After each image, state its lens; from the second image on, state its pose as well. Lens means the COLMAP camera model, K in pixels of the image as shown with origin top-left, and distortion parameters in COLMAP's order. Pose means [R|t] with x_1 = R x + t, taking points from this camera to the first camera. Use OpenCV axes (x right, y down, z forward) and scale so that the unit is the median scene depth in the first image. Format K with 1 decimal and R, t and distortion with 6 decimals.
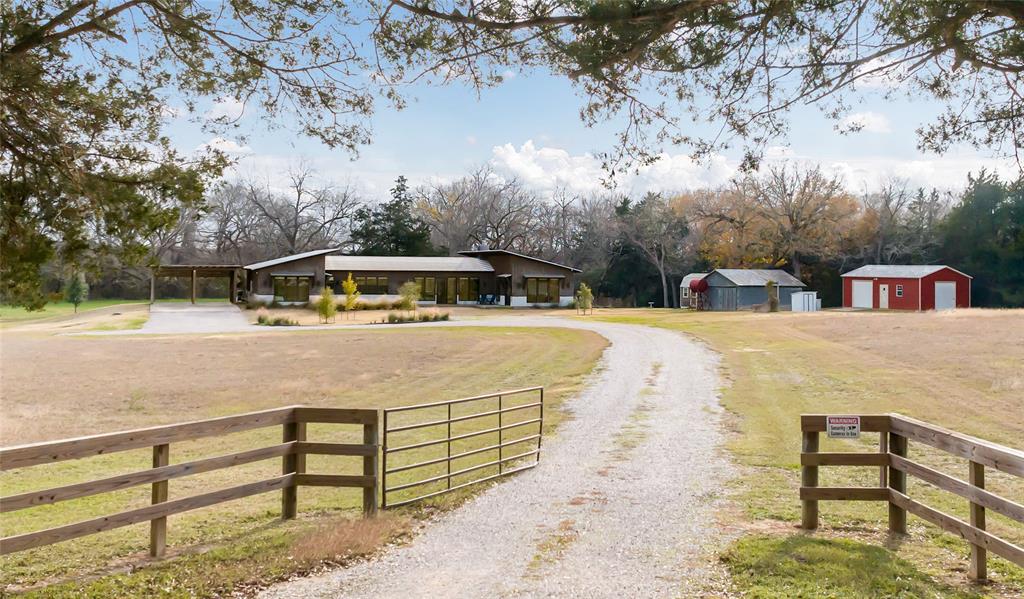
lens RADIAL K [[1272.3, 0, 512.0], [0, 1272.3, 299.5], [0, 0, 1]] dist [-0.000113, -0.010679]
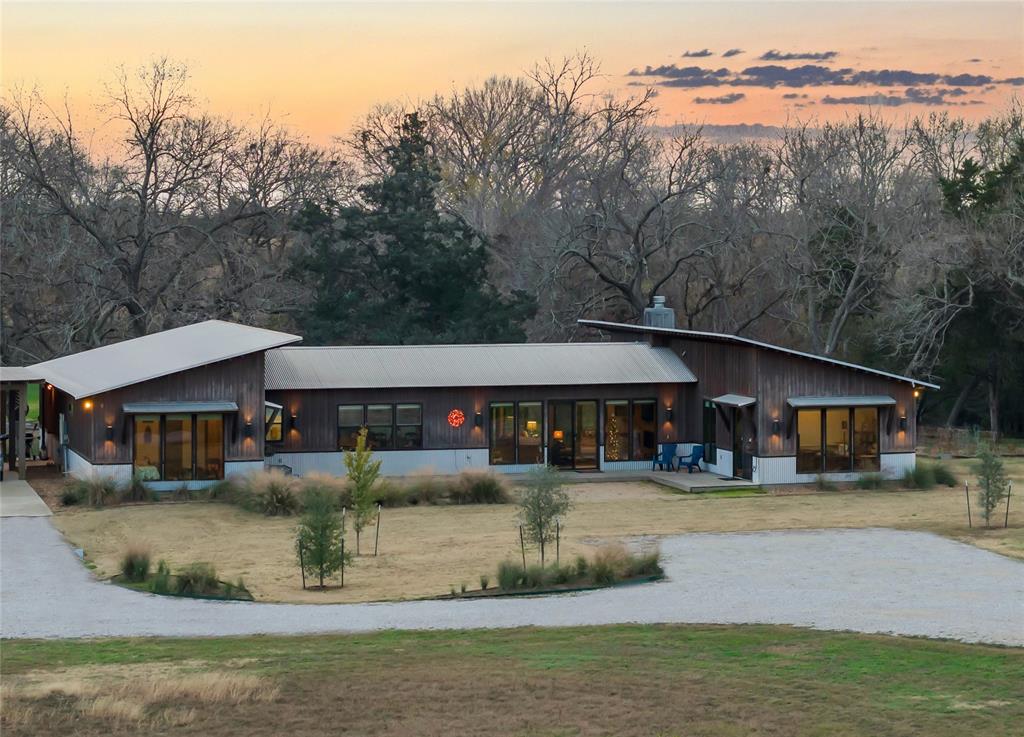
lens RADIAL K [[2827.1, 0, 512.0], [0, 2827.1, 368.5], [0, 0, 1]] dist [-0.066750, -0.349600]
pose [[0.999932, -0.009994, 0.005994, -0.074209], [0.009832, 0.999602, 0.026452, -0.049346], [-0.006256, -0.026391, 0.999632, 0.152852]]
